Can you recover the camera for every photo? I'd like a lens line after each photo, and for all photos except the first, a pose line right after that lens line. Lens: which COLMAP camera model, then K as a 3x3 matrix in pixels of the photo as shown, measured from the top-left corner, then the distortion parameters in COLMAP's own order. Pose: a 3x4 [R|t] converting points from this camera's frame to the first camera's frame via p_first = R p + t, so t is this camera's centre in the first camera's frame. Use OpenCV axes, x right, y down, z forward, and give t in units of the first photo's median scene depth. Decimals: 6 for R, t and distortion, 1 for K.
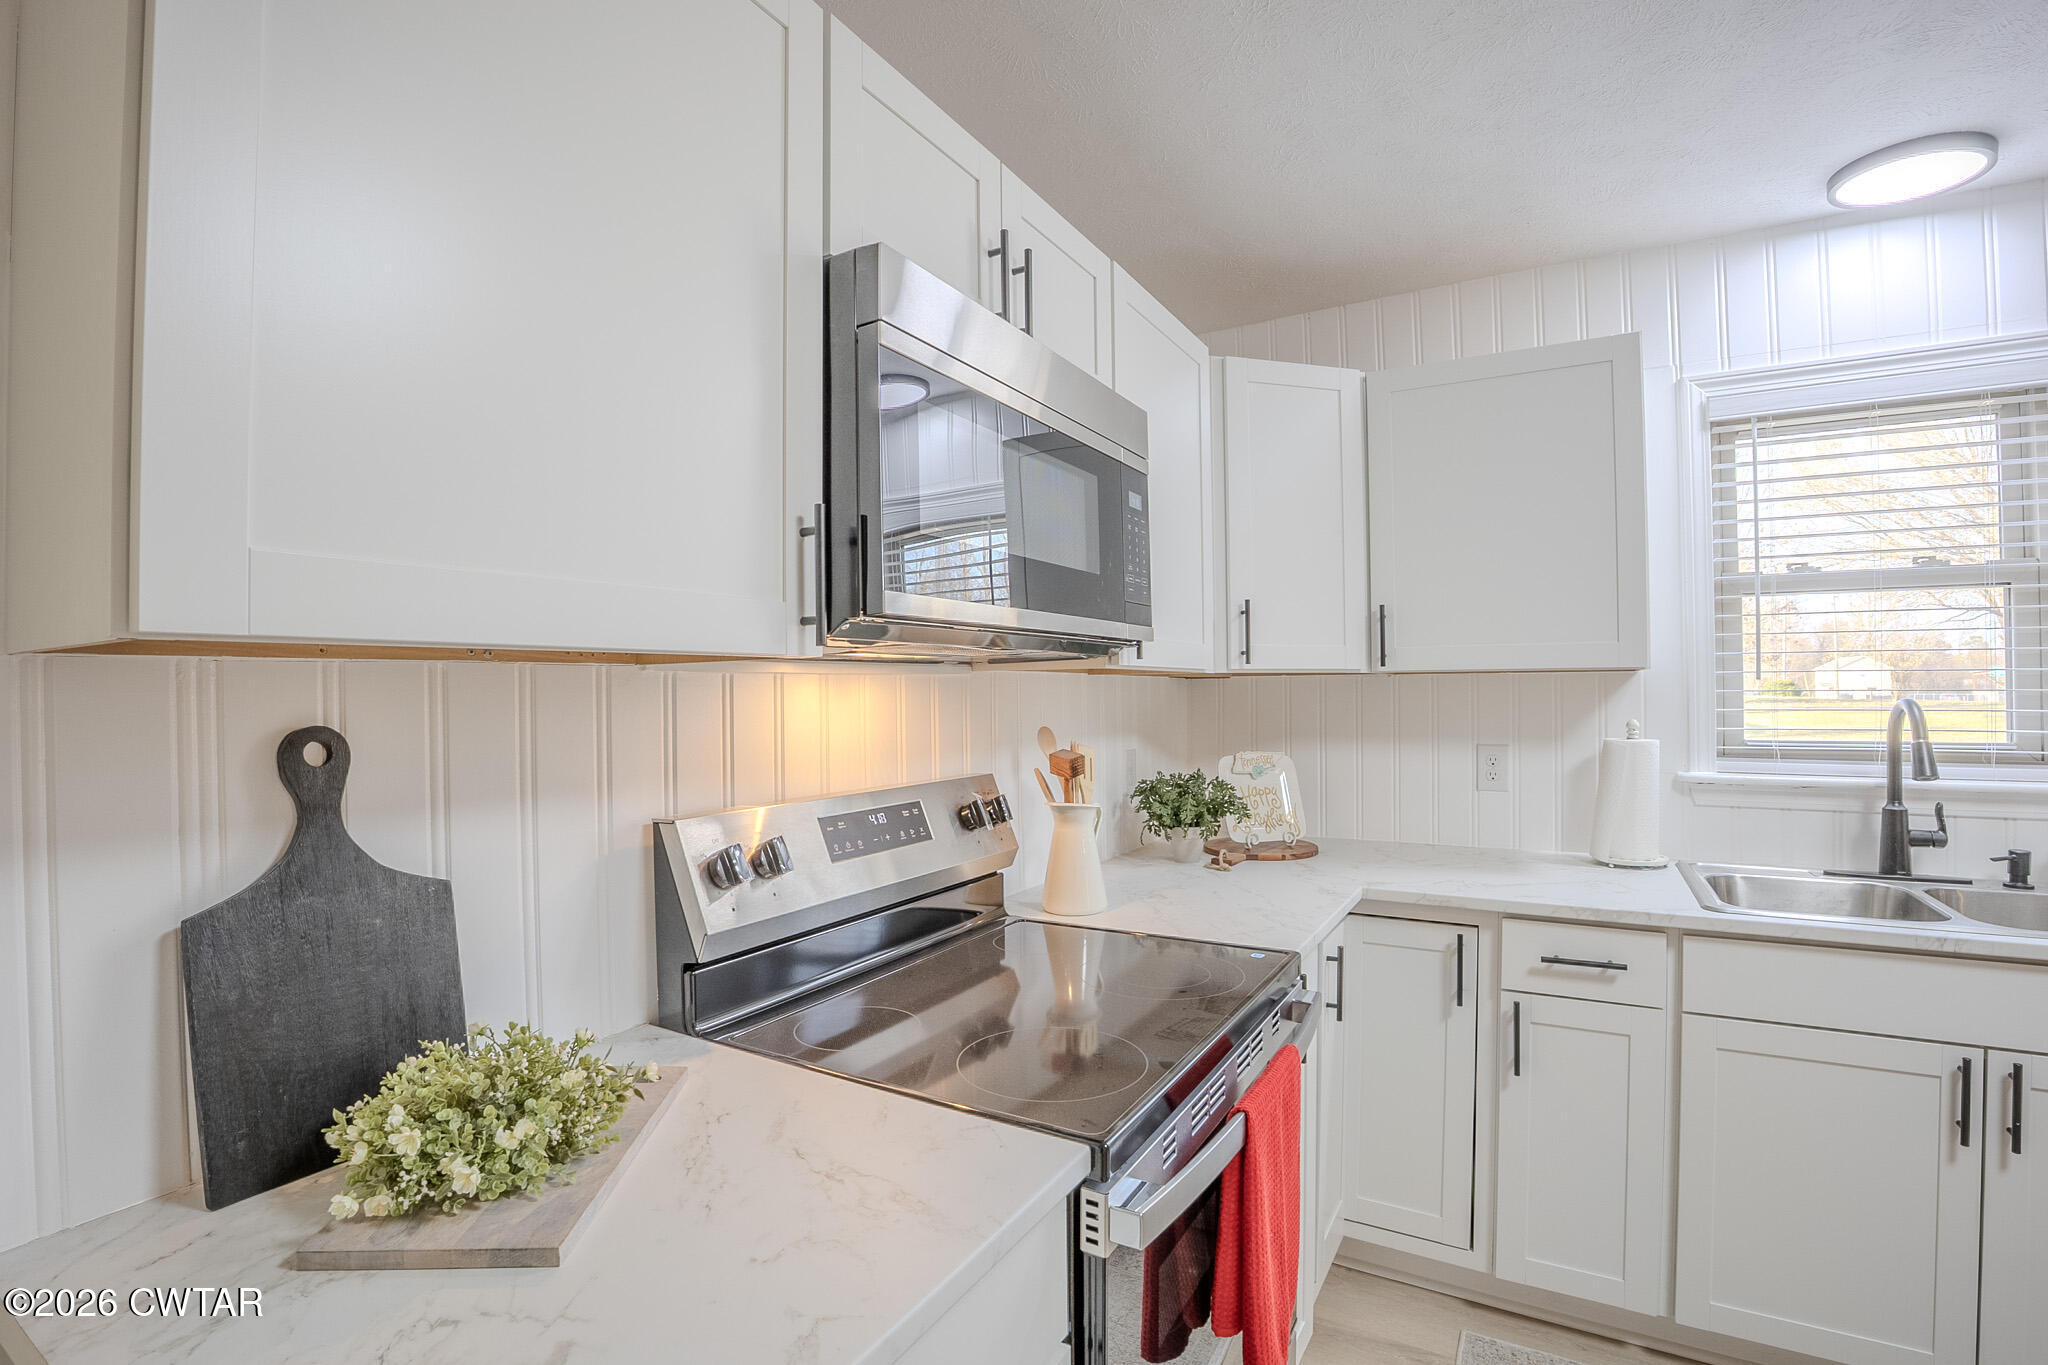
lens RADIAL K [[943.7, 0, 1024.0], [0, 943.7, 682.5], [0, 0, 1]] dist [-0.033422, 0.000285]
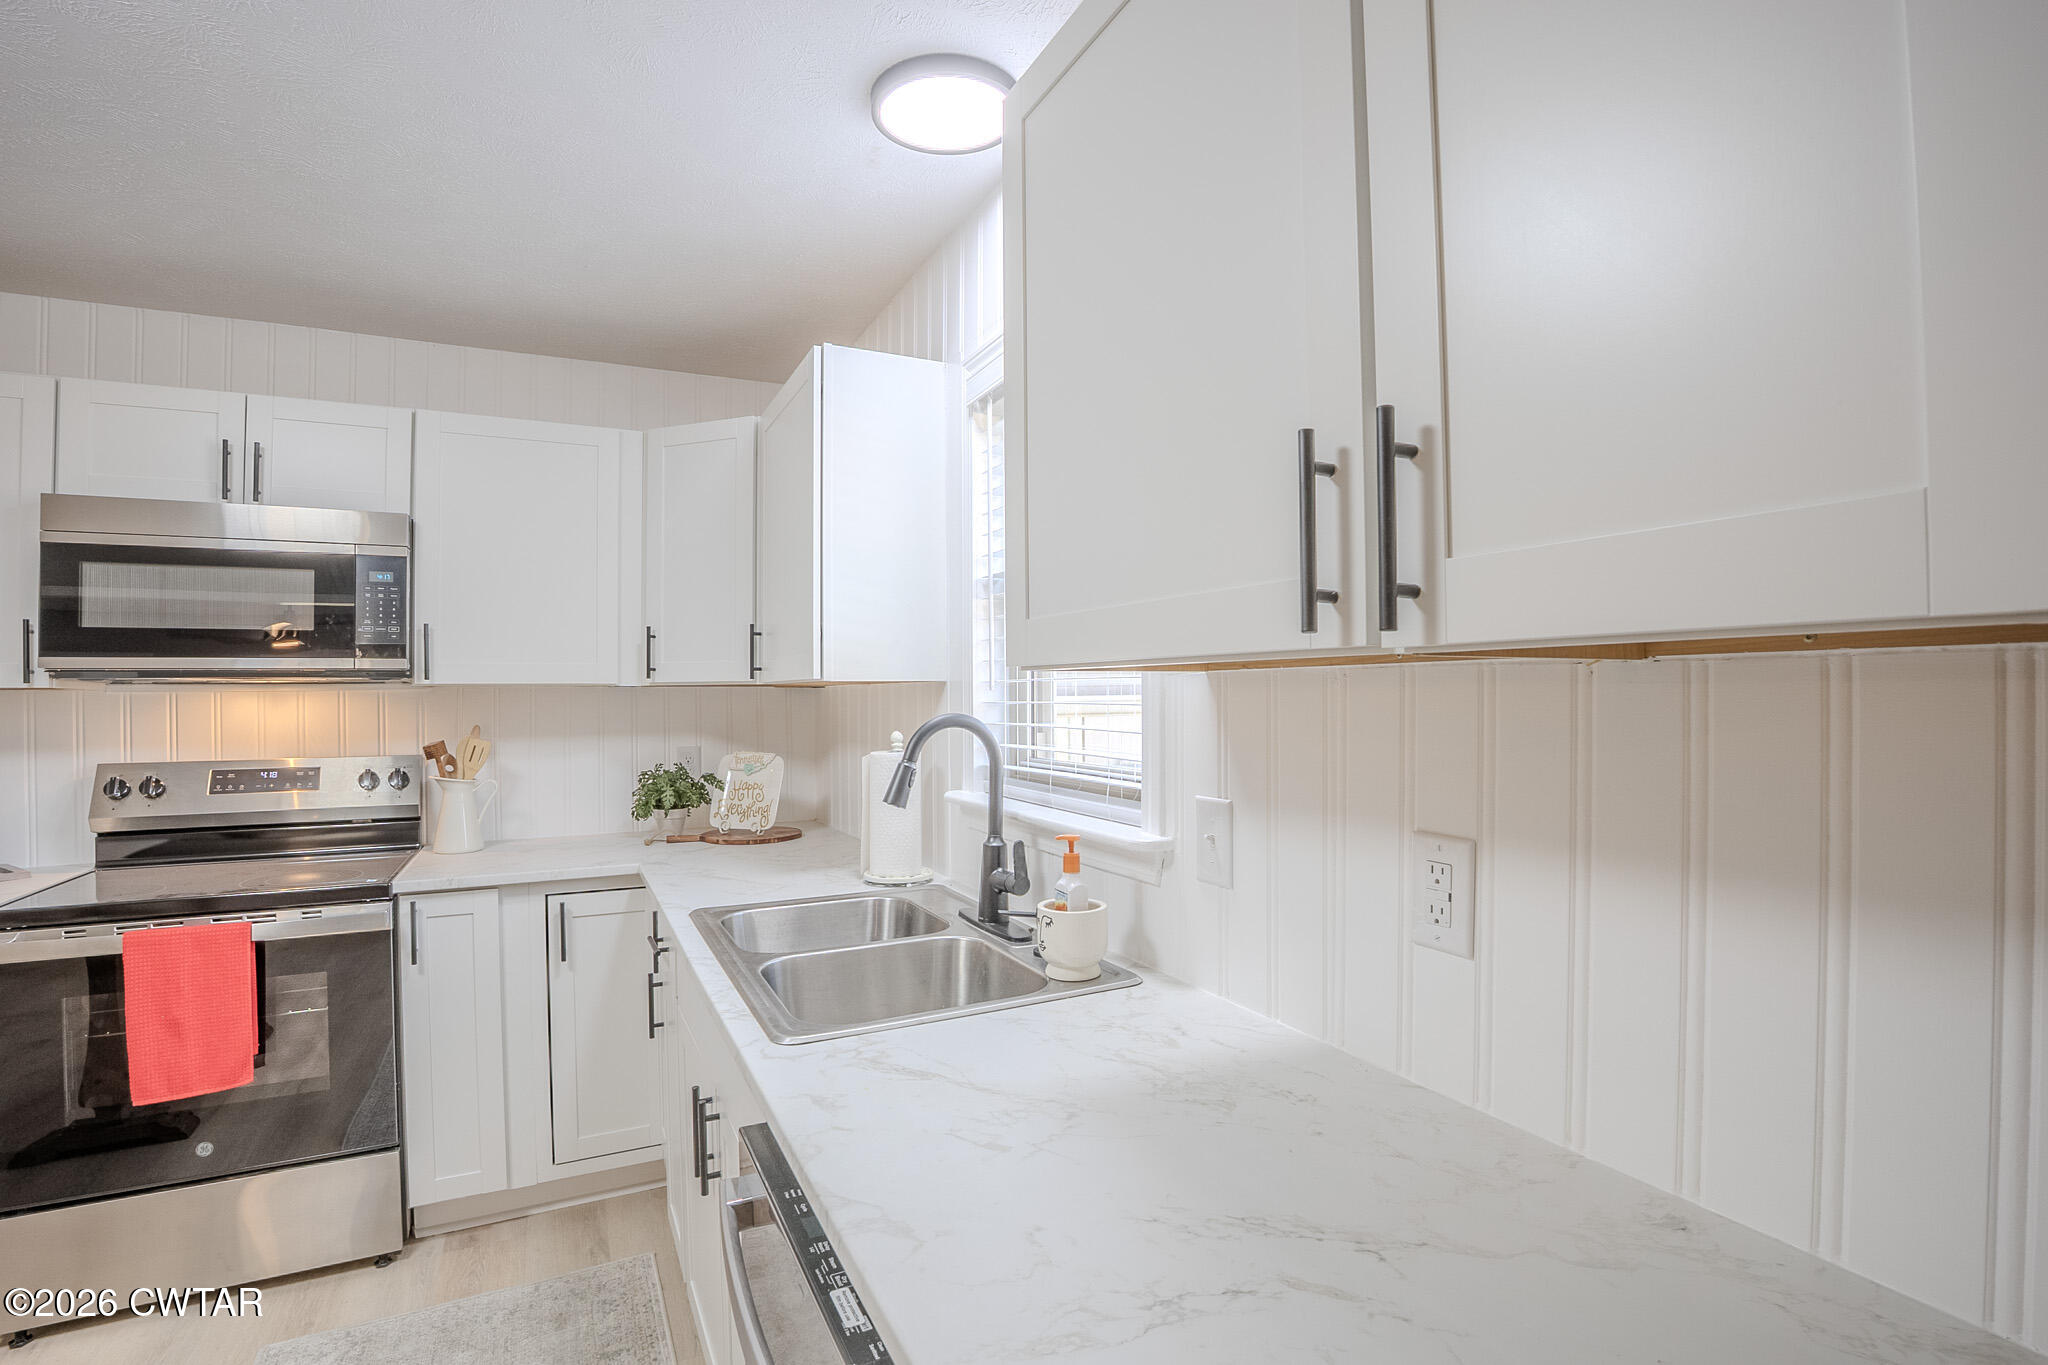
lens RADIAL K [[943.7, 0, 1024.0], [0, 943.7, 682.5], [0, 0, 1]] dist [-0.033422, 0.000285]
pose [[0.842566, -0.003483, -0.538582, 1.290466], [0.002725, 0.999994, -0.002205, -0.009166], [0.538586, 0.000391, 0.842571, 0.231672]]
